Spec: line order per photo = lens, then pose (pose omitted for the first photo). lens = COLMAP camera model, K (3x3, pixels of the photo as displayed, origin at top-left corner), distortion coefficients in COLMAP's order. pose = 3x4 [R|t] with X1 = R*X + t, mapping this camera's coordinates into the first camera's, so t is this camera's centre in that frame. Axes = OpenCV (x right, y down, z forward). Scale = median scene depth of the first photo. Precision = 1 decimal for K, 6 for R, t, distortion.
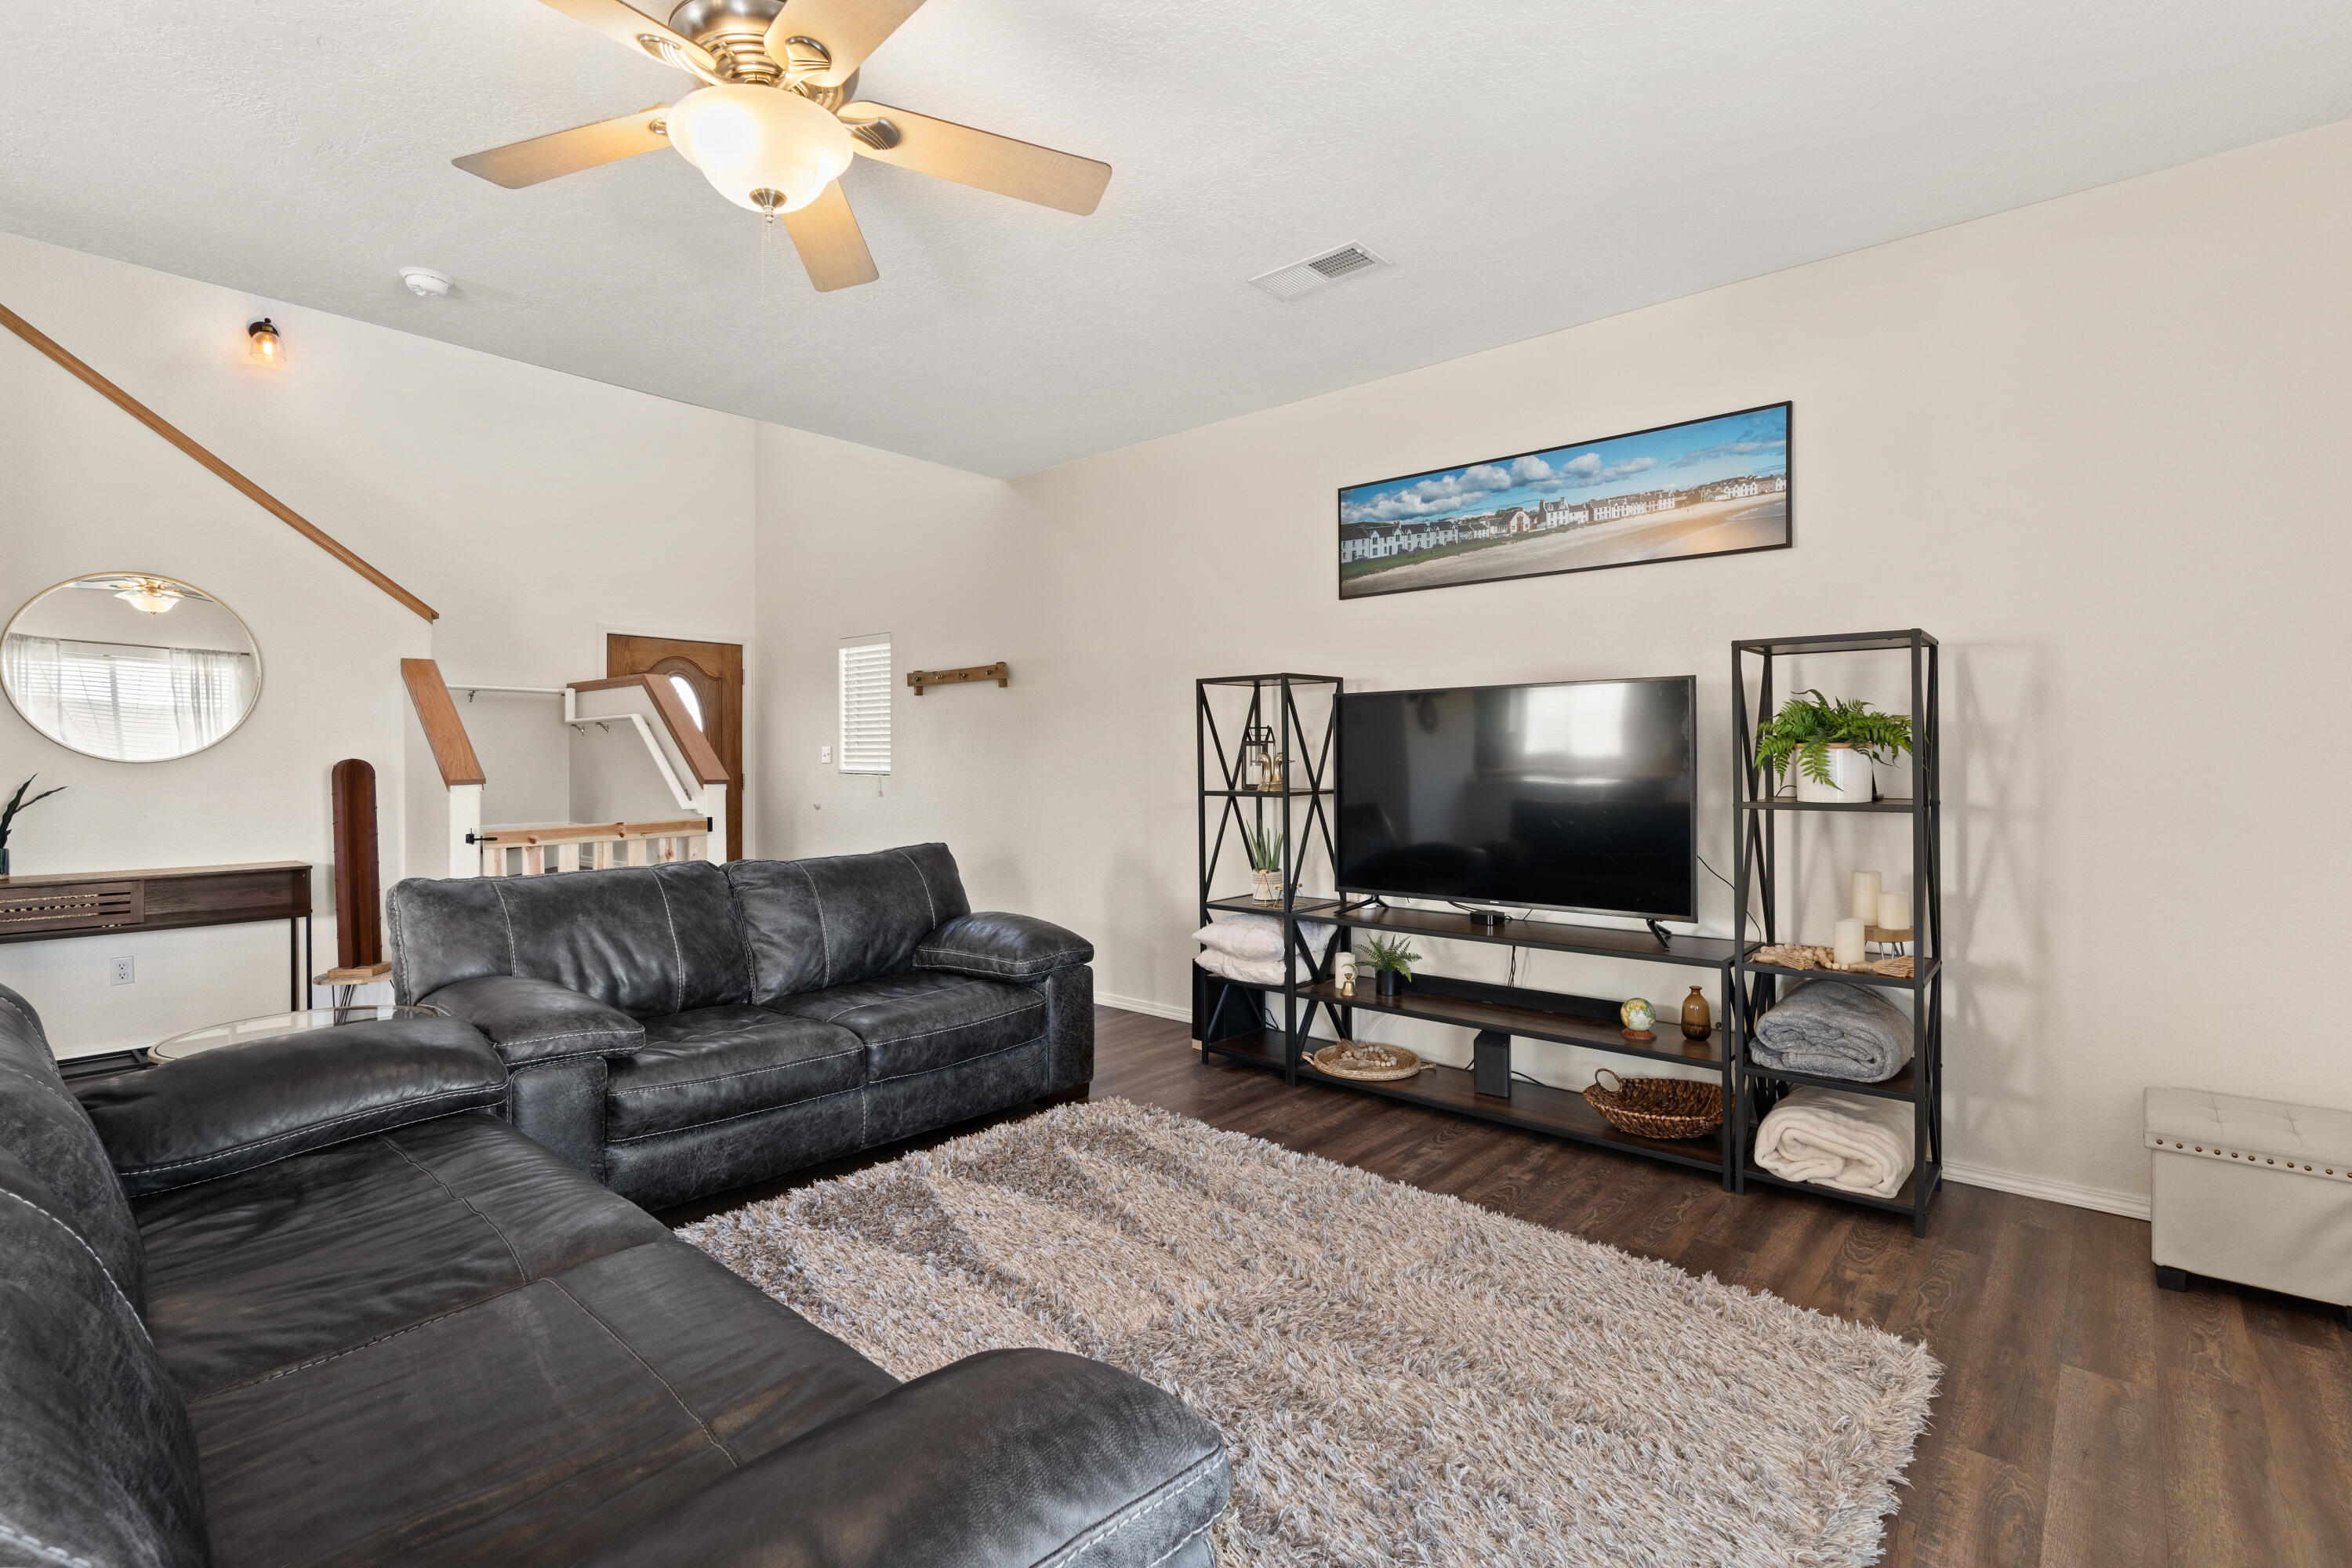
lens RADIAL K [[1070.0, 0, 1178.0], [0, 1070.0, 750.8], [0, 0, 1]] dist [-0.005562, 0.001050]
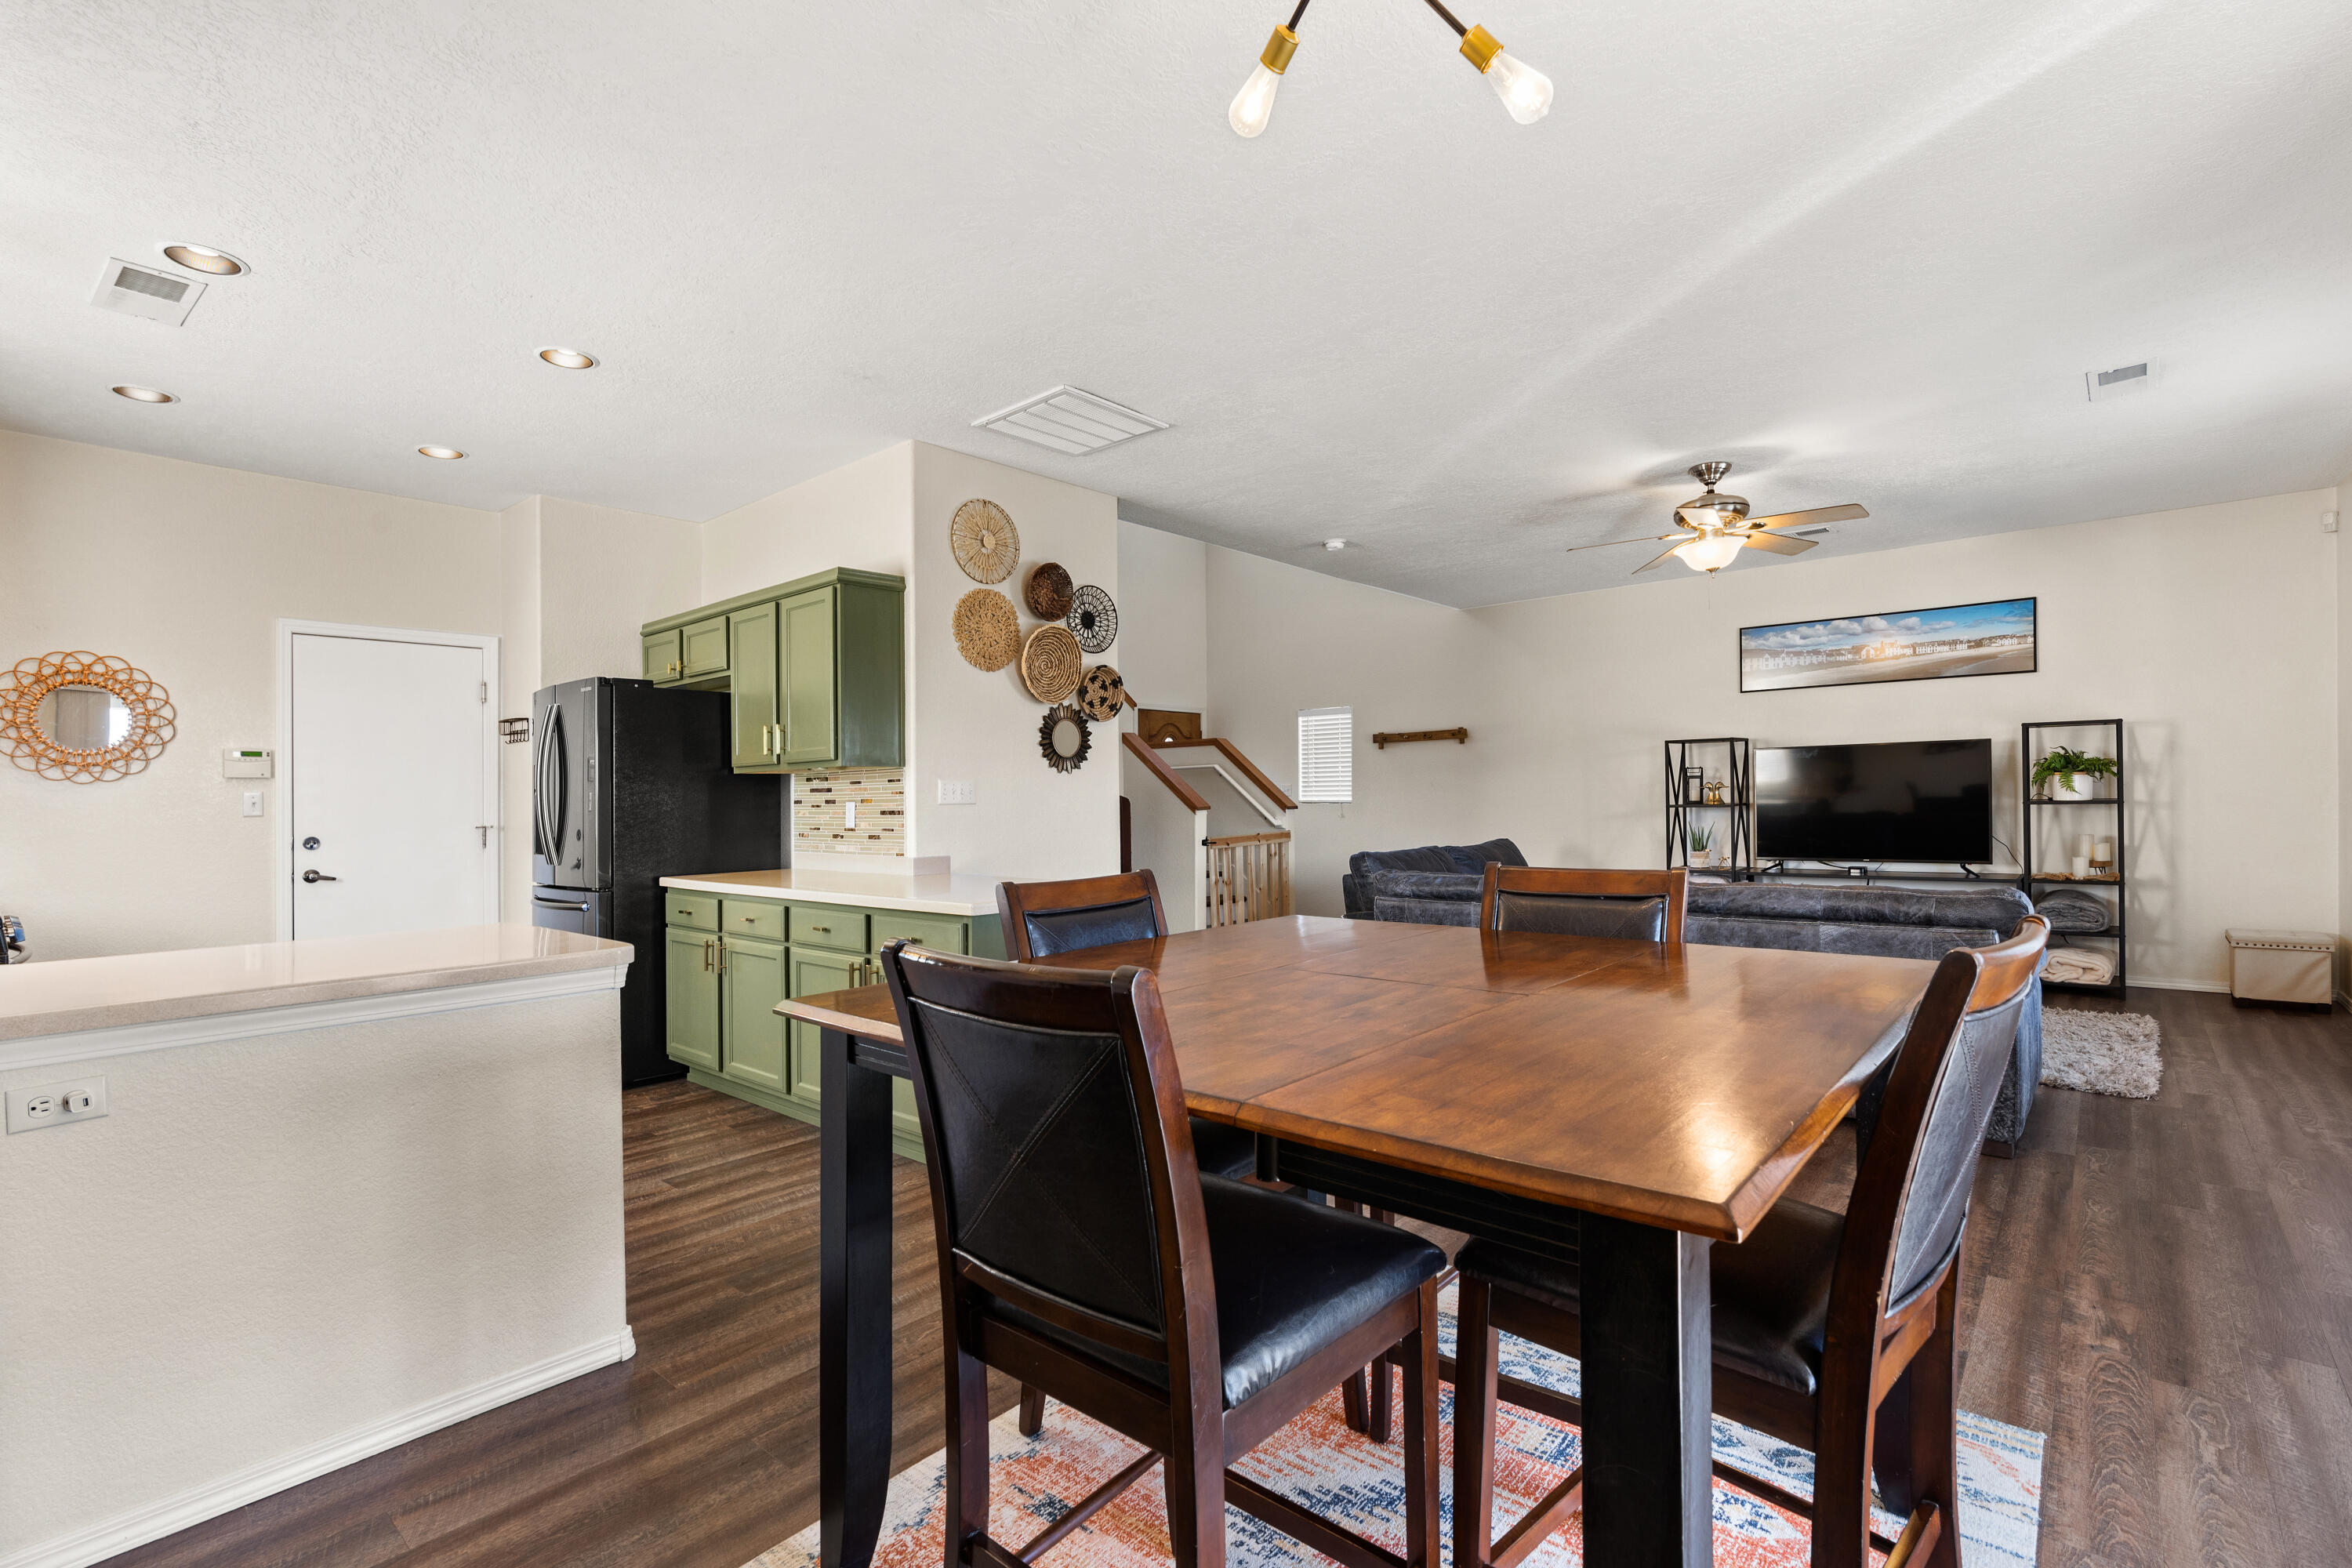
lens RADIAL K [[1070.0, 0, 1197.7], [0, 1070.0, 789.3], [0, 0, 1]] dist [-0.005562, 0.001050]
pose [[0.999797, -0.015417, 0.012999, -0.890391], [0.015416, 0.999881, 0.000216, 0.000054], [-0.013001, -0.000016, 0.999915, -0.839570]]
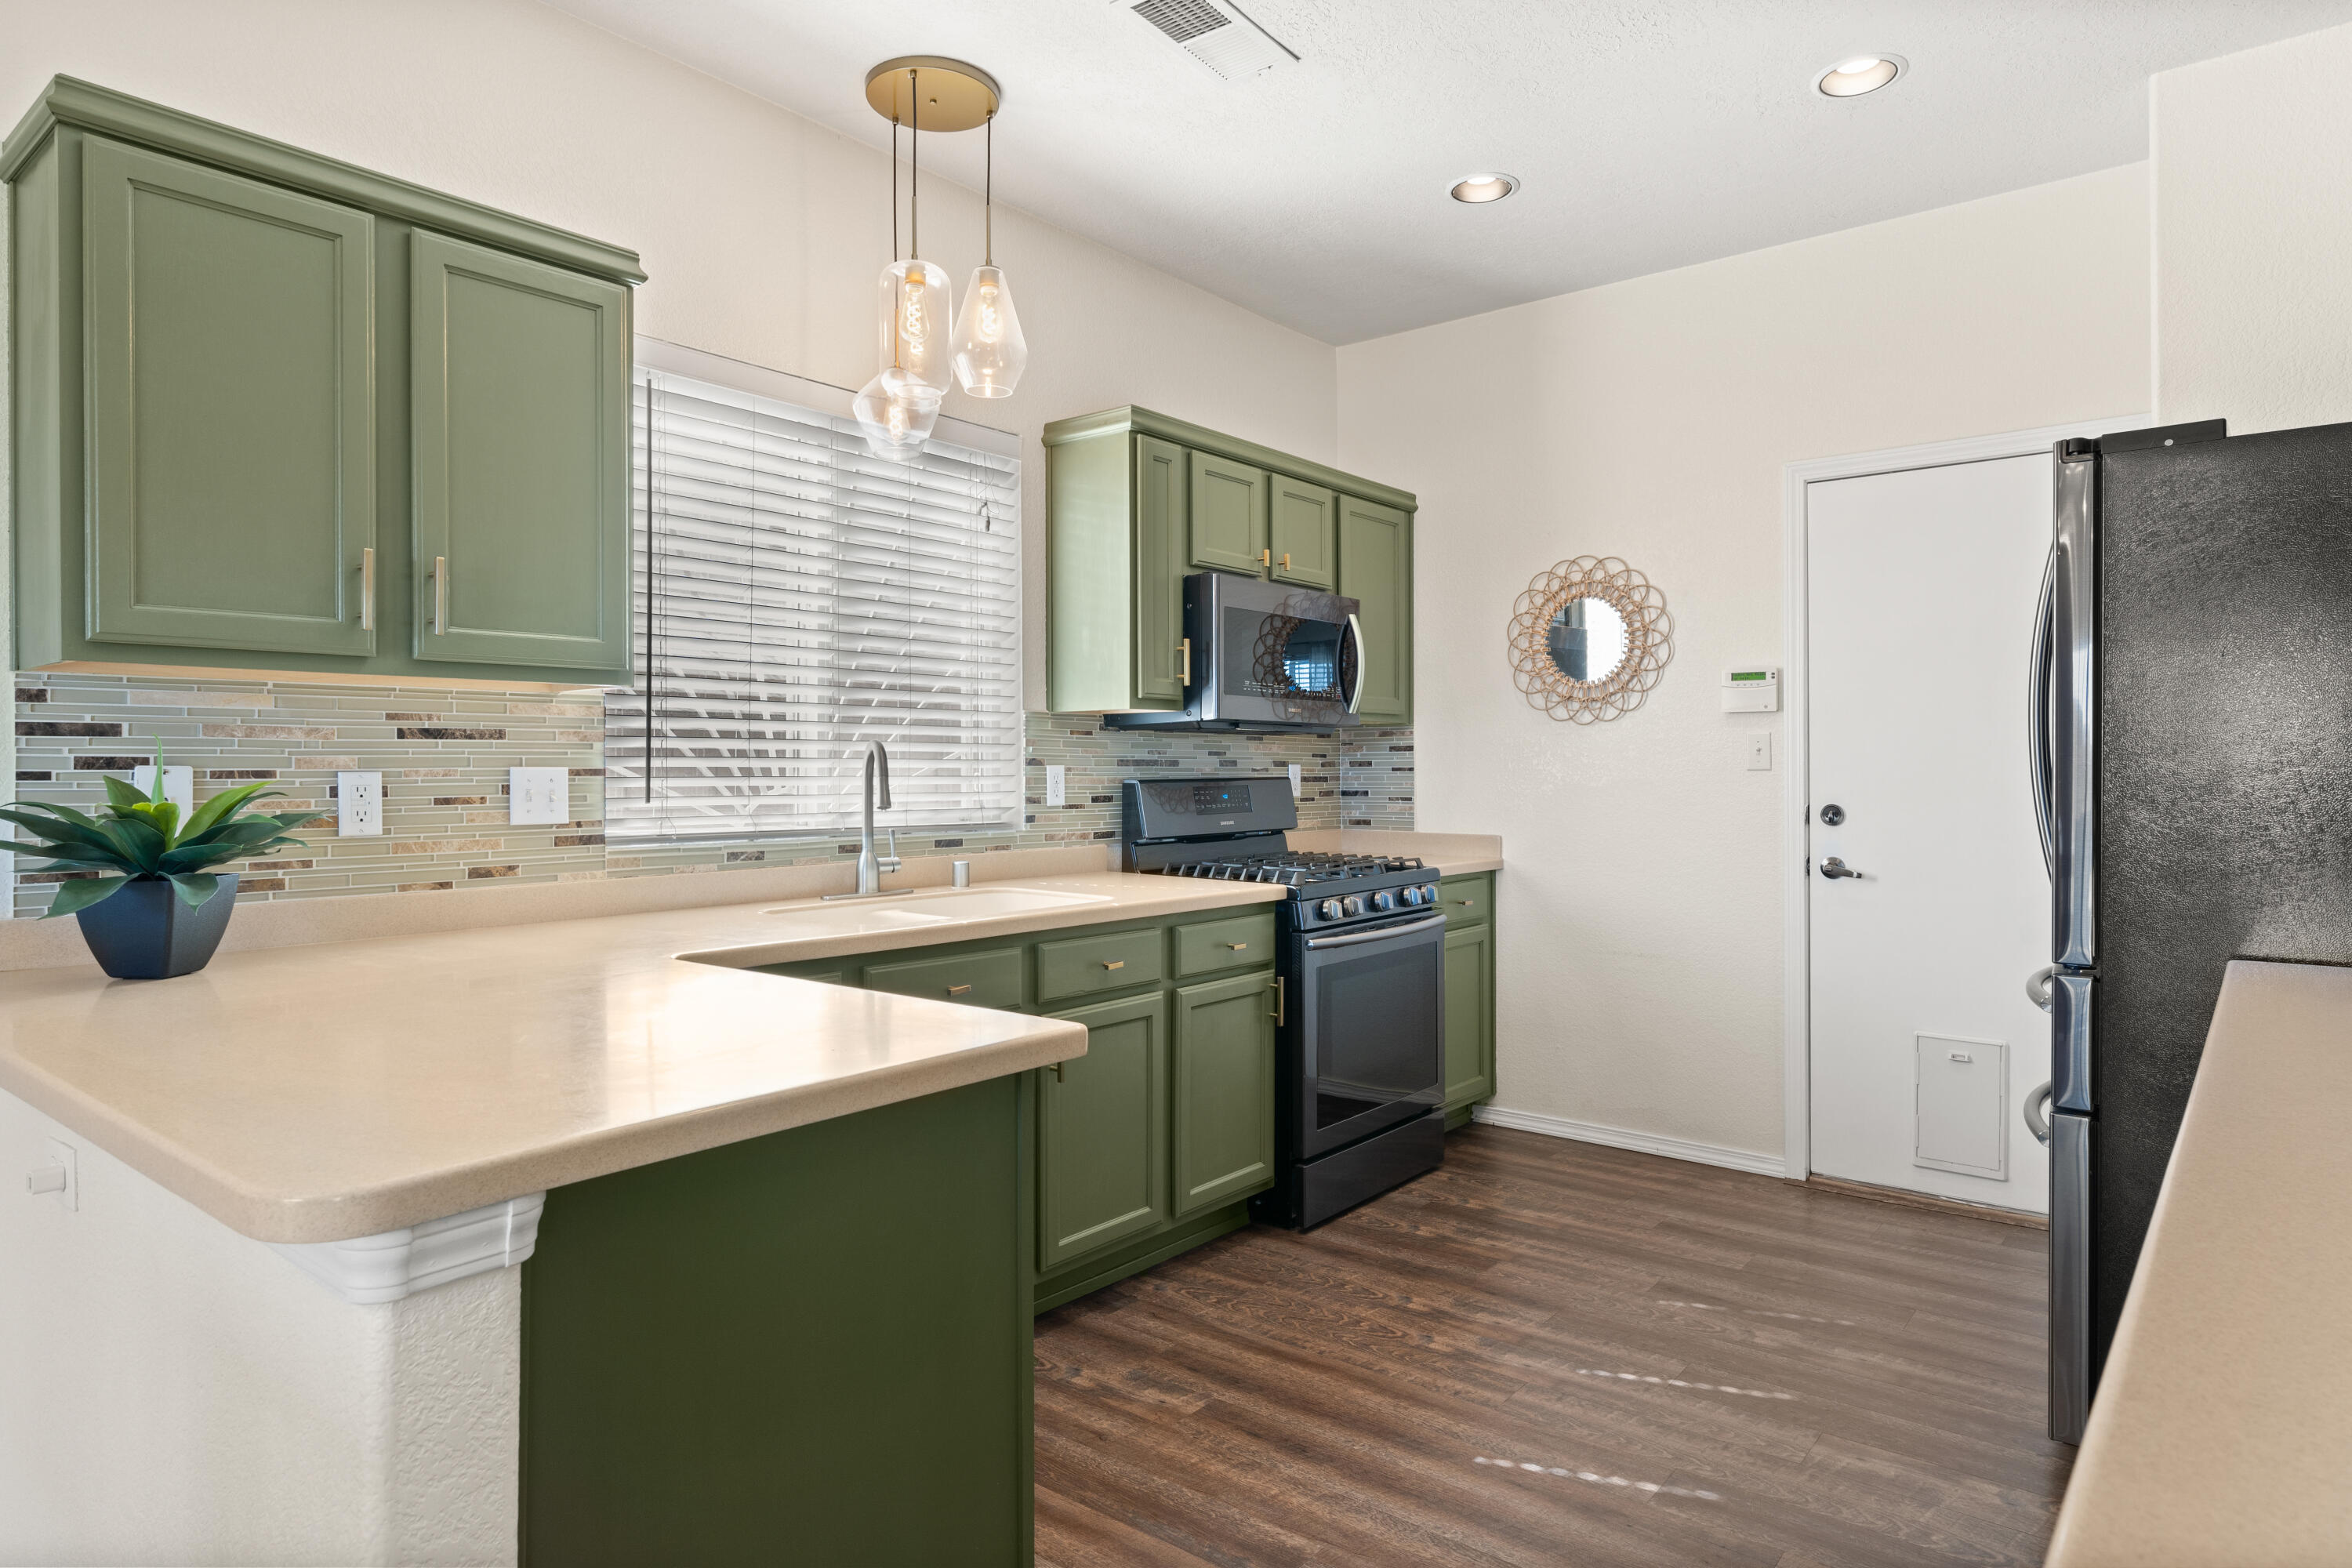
lens RADIAL K [[1364.9, 0, 1173.3], [0, 1364.9, 774.5], [0, 0, 1]] dist [0.001090, 0.000177]
pose [[0.028121, 0.006325, -0.999585, -0.937474], [0.010293, 0.999925, 0.006616, 0.006655], [0.999552, -0.010475, 0.028054, -0.026411]]
